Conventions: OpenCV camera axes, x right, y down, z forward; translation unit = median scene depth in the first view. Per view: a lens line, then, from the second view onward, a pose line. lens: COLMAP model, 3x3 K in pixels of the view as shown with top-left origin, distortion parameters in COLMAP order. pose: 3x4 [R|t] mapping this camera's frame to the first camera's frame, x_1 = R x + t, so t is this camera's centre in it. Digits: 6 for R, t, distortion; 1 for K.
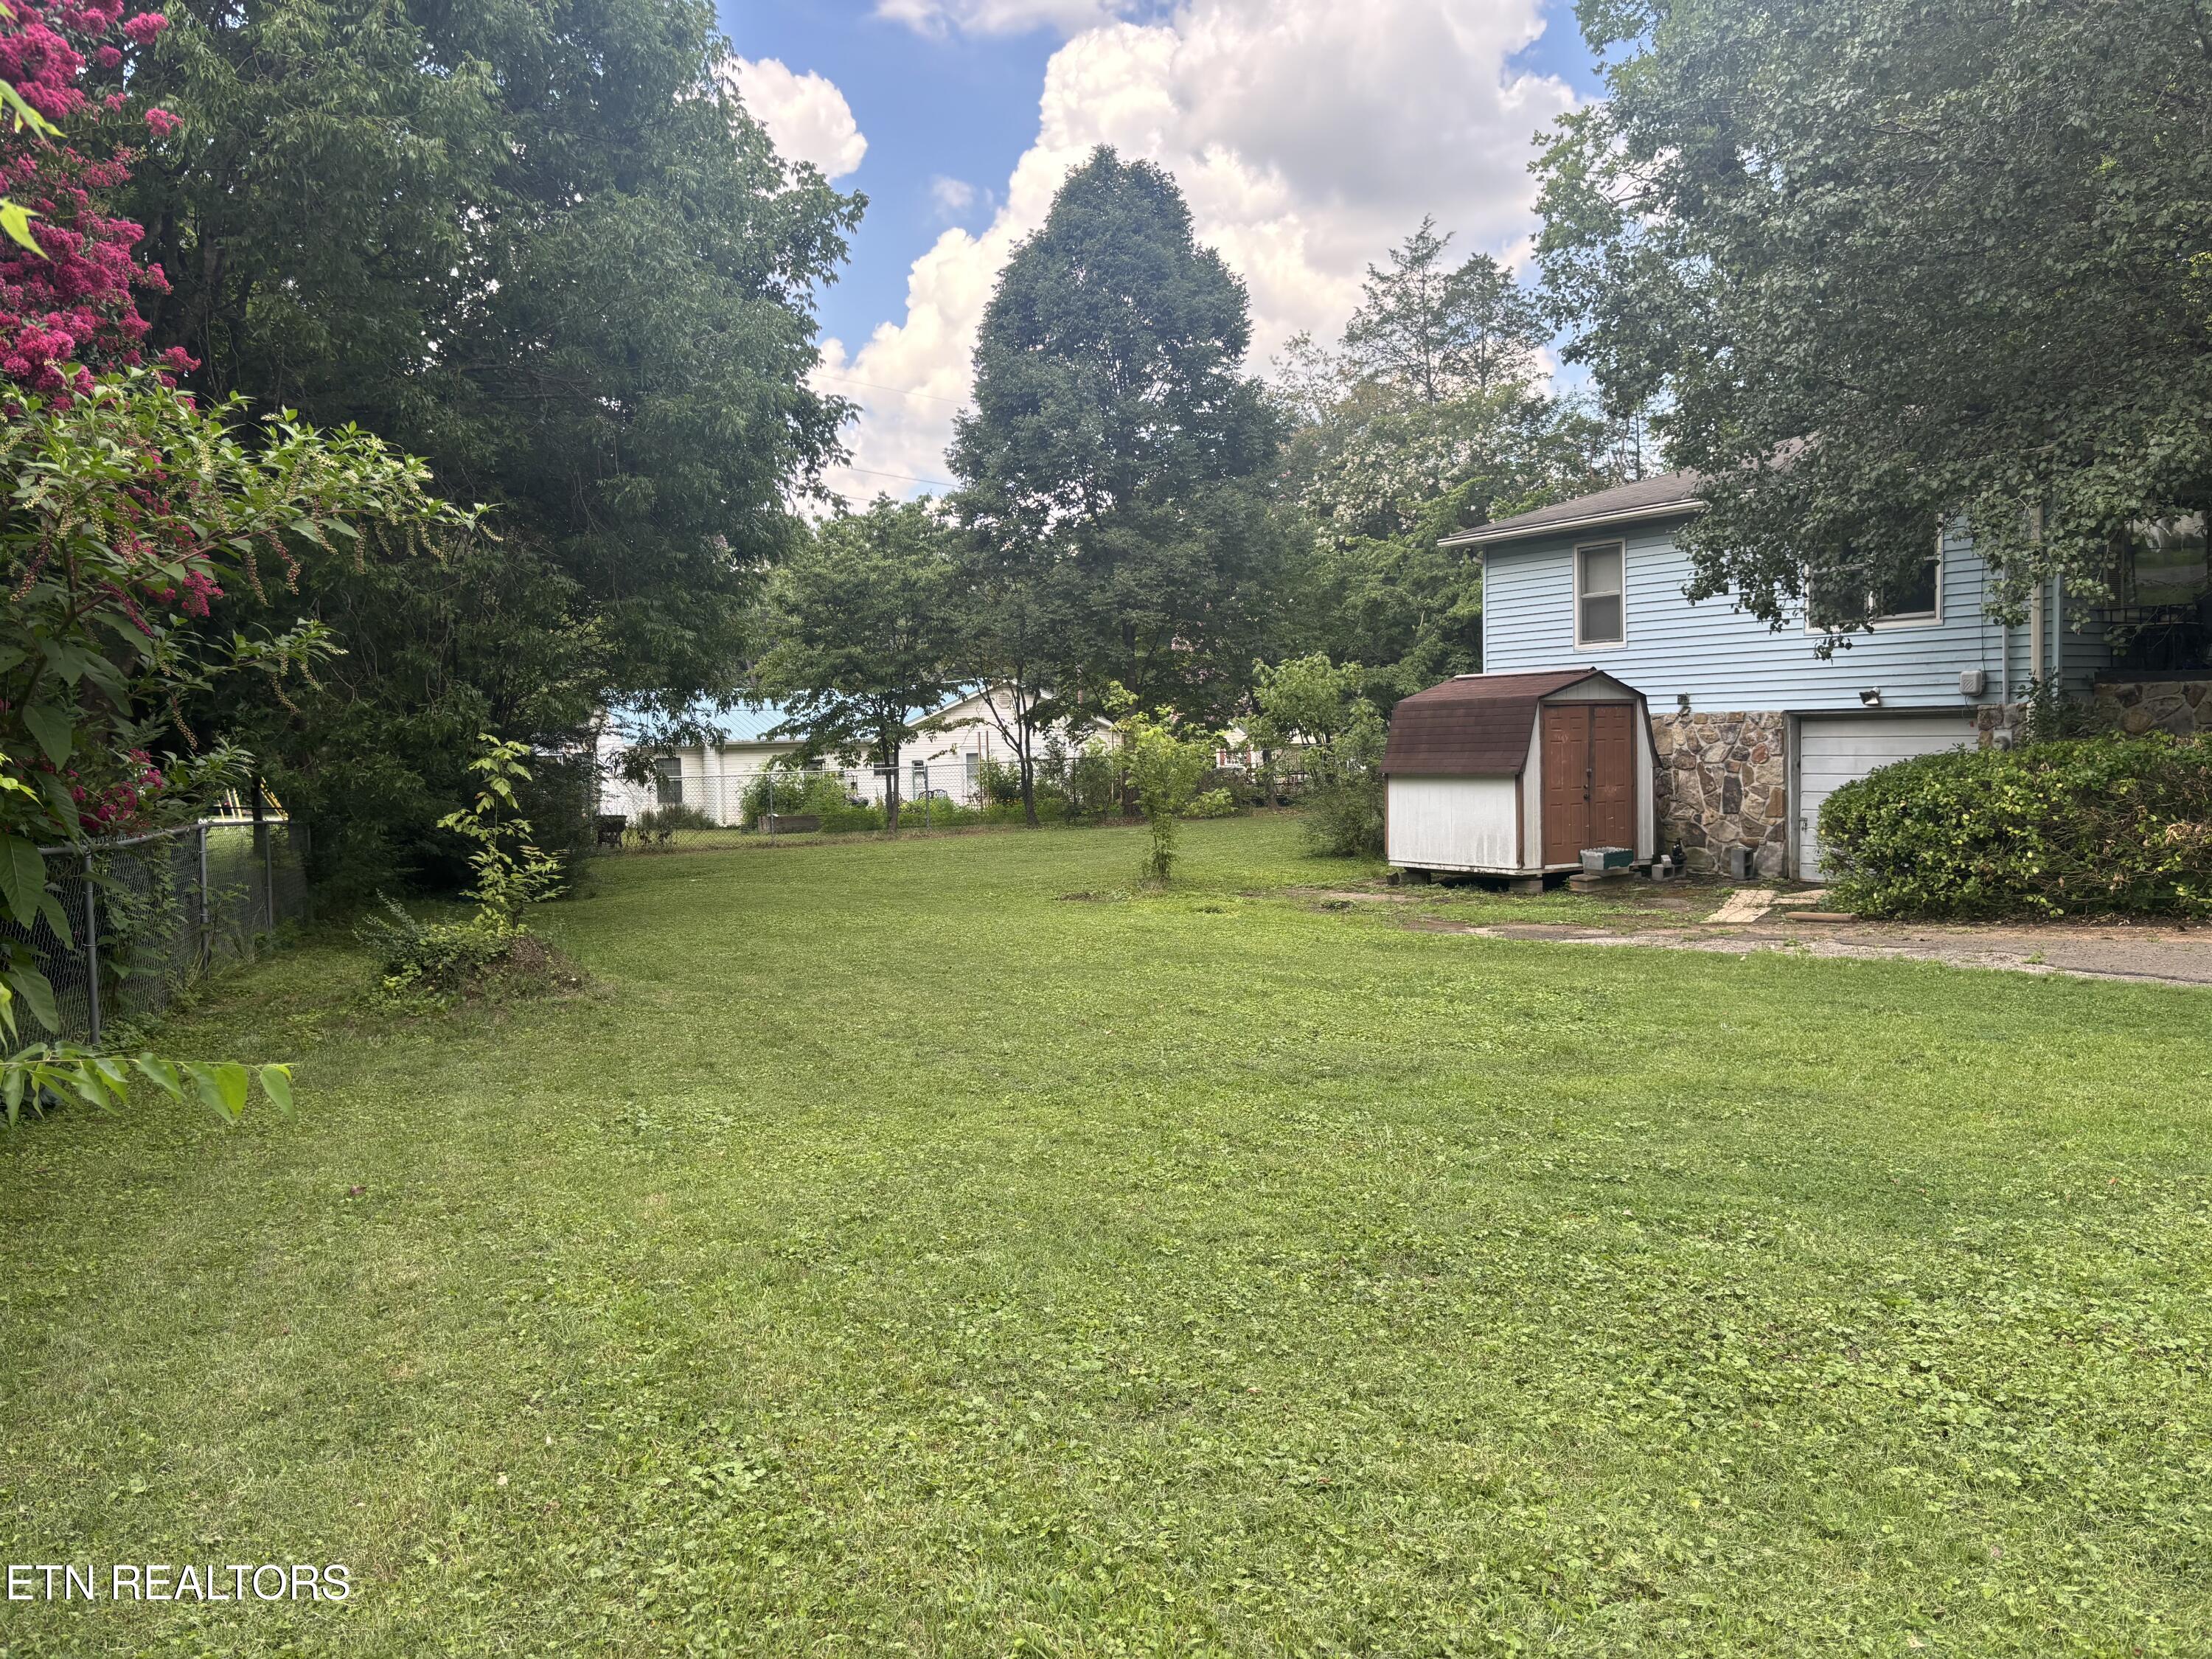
lens RADIAL K [[1696.6, 0, 1113.4], [0, 1696.6, 820.2], [0, 0, 1]] dist [0.061633, -0.073267]
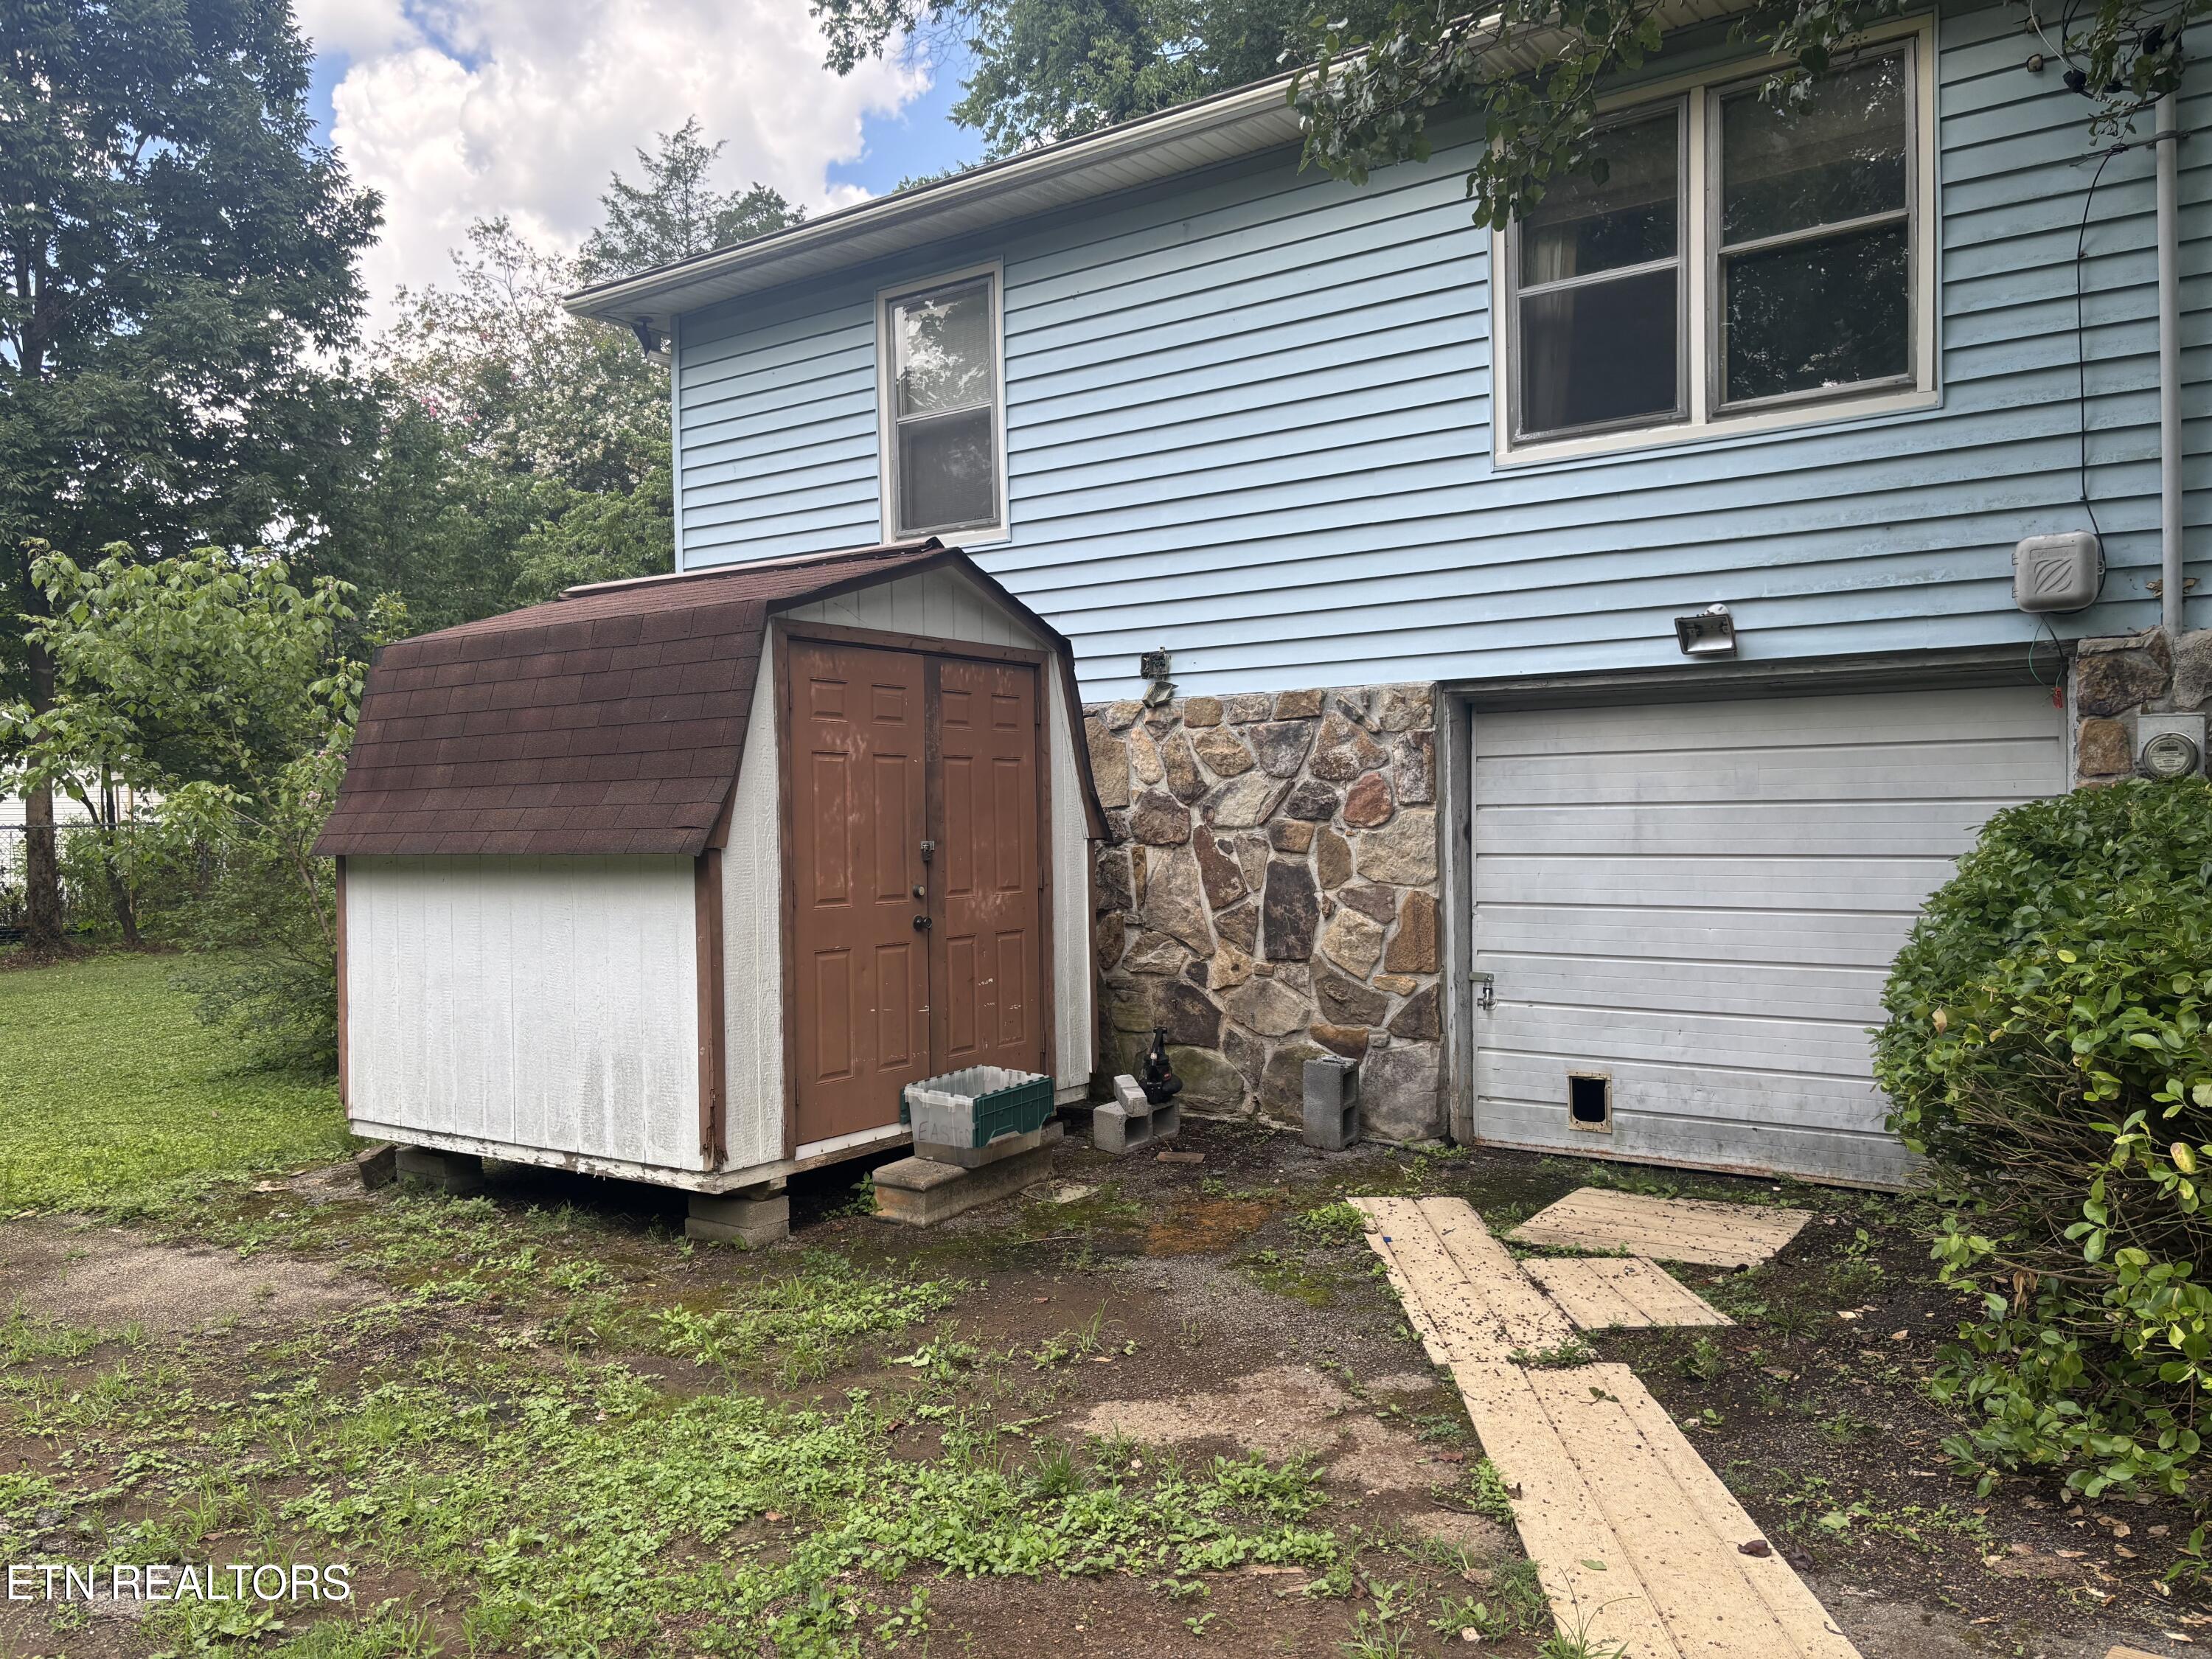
lens RADIAL K [[1707.1, 0, 1070.8], [0, 1707.1, 864.1], [0, 0, 1]] dist [0.000022, -0.000006]
pose [[0.933133, -0.001975, 0.359527, 0.162265], [0.012447, 0.999563, -0.026815, -0.014159], [-0.359317, 0.029497, 0.932749, 0.594518]]
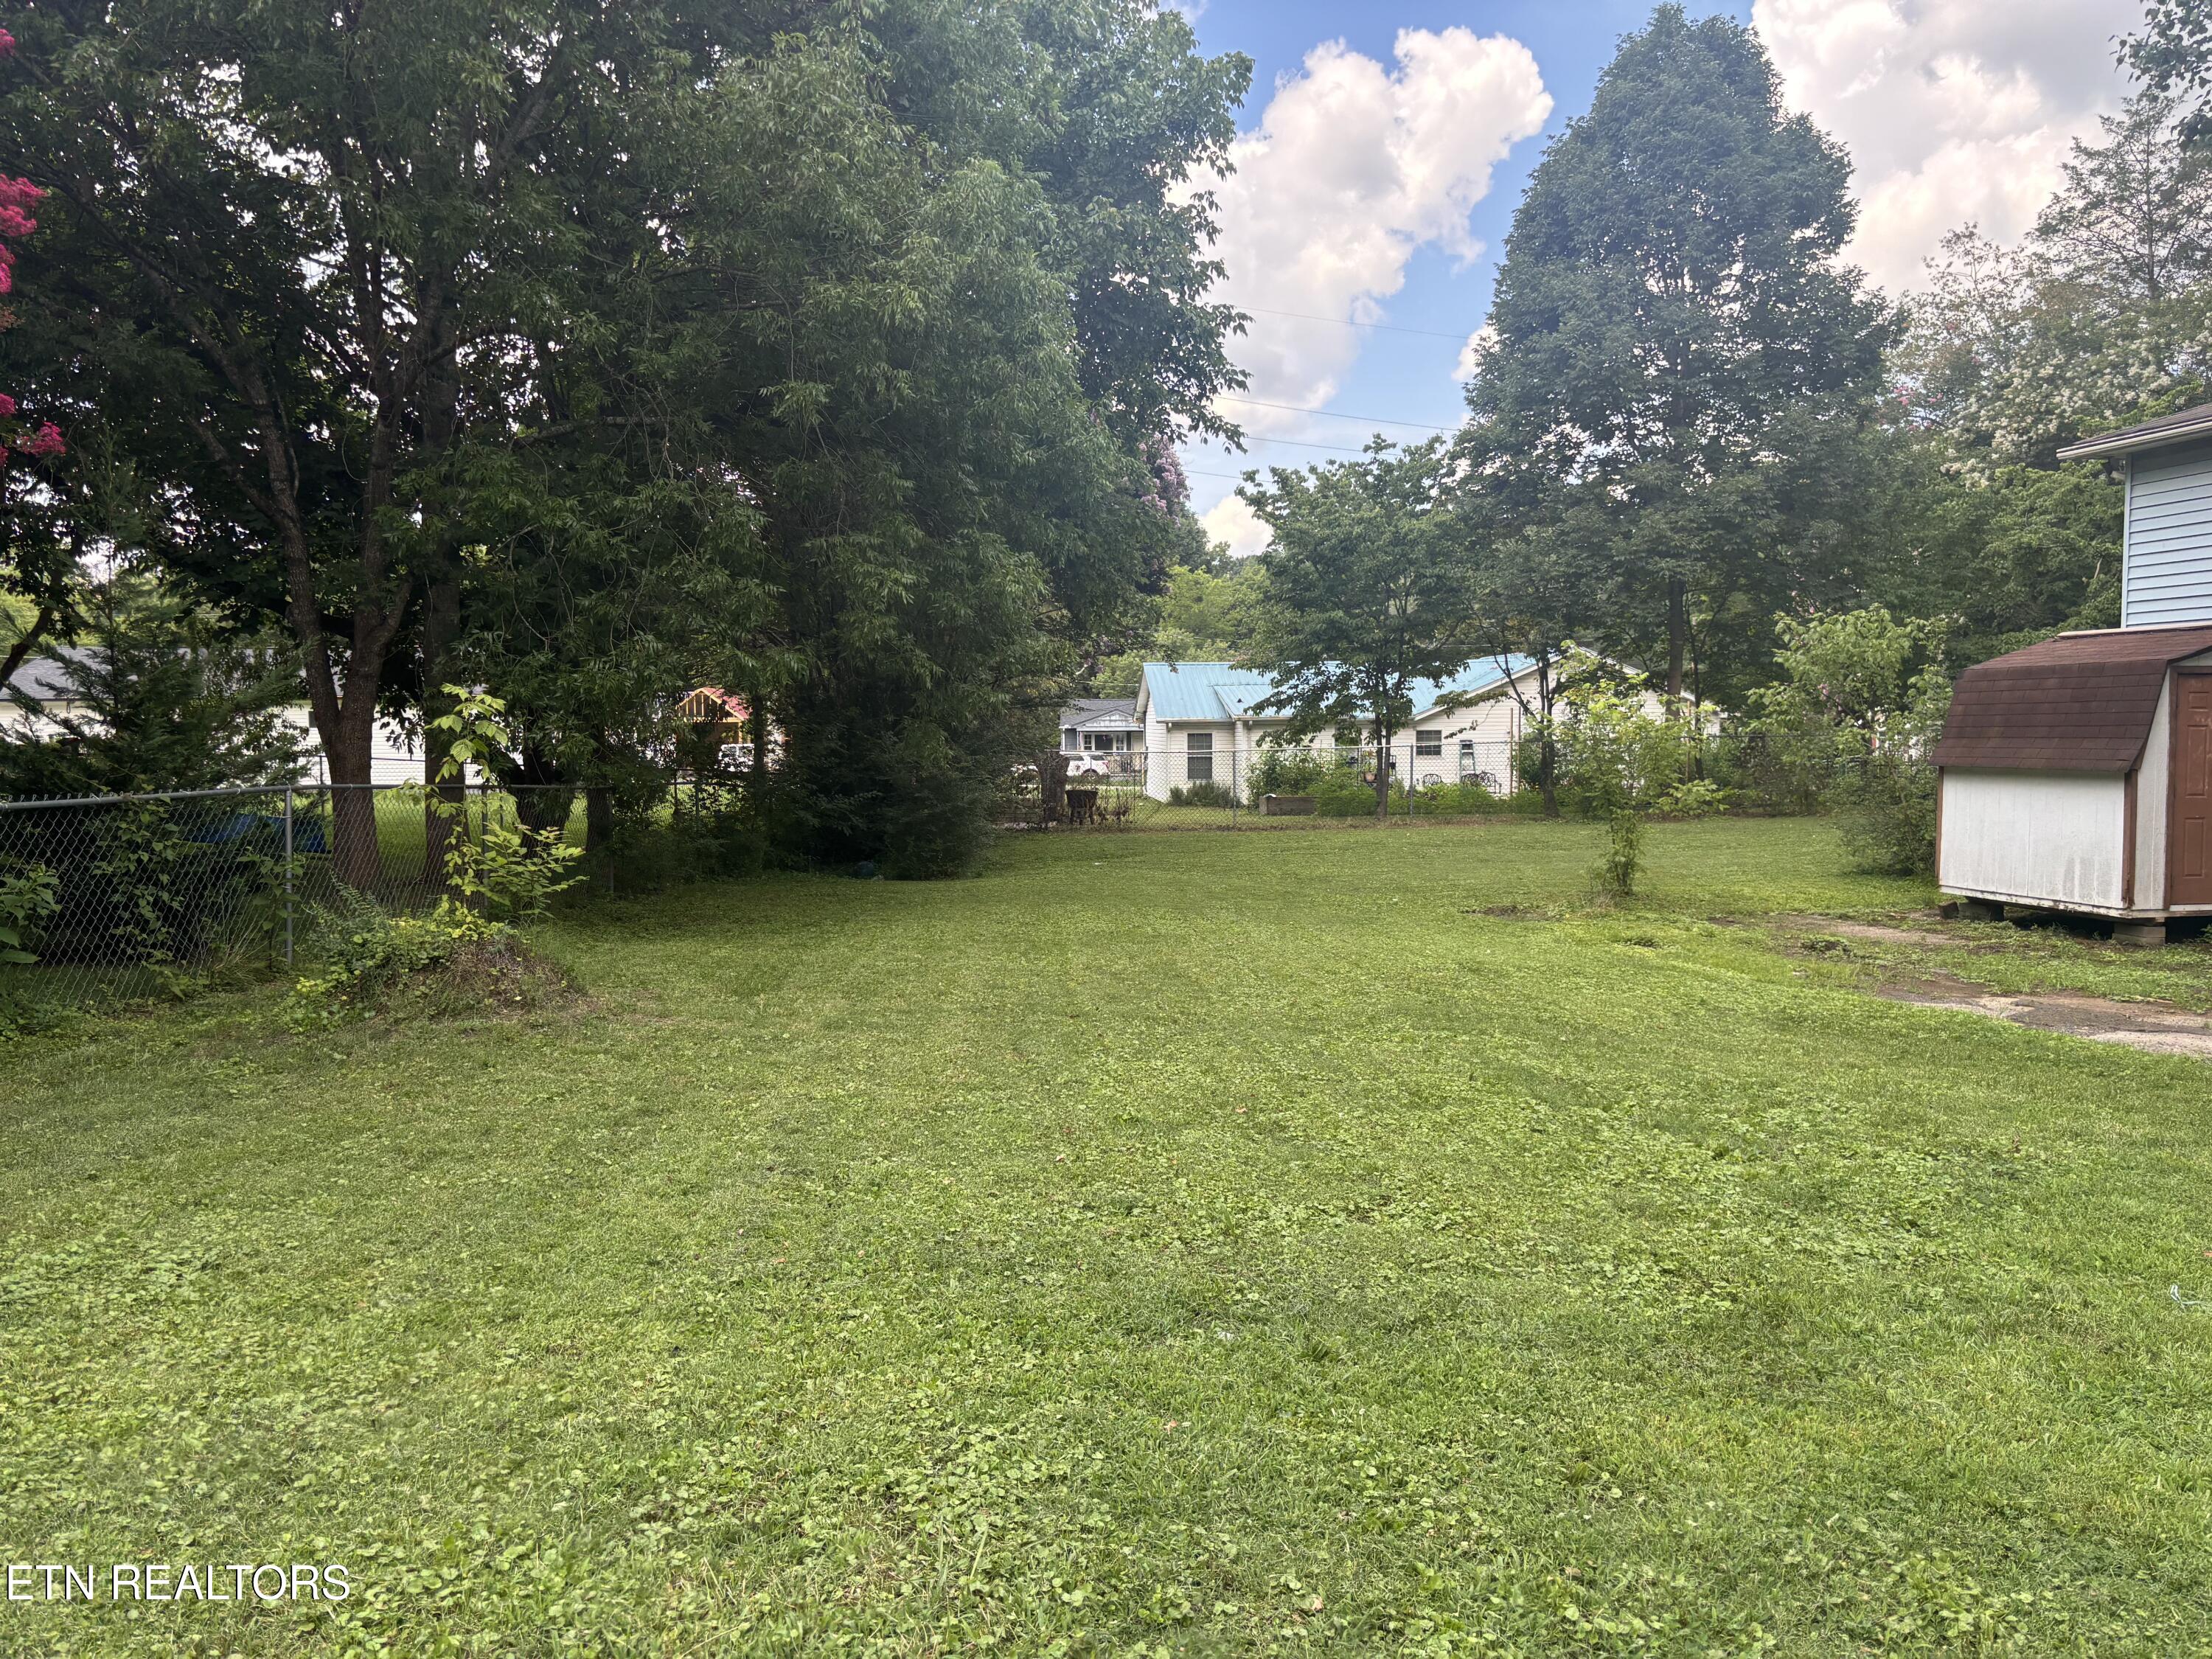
lens RADIAL K [[1696.6, 0, 1113.4], [0, 1696.6, 820.2], [0, 0, 1]] dist [0.061633, -0.073267]
pose [[0.927790, 0.036675, -0.371297, 0.097778], [-0.032043, 0.999313, 0.018639, -0.006286], [0.371725, -0.005396, 0.928327, 0.168349]]
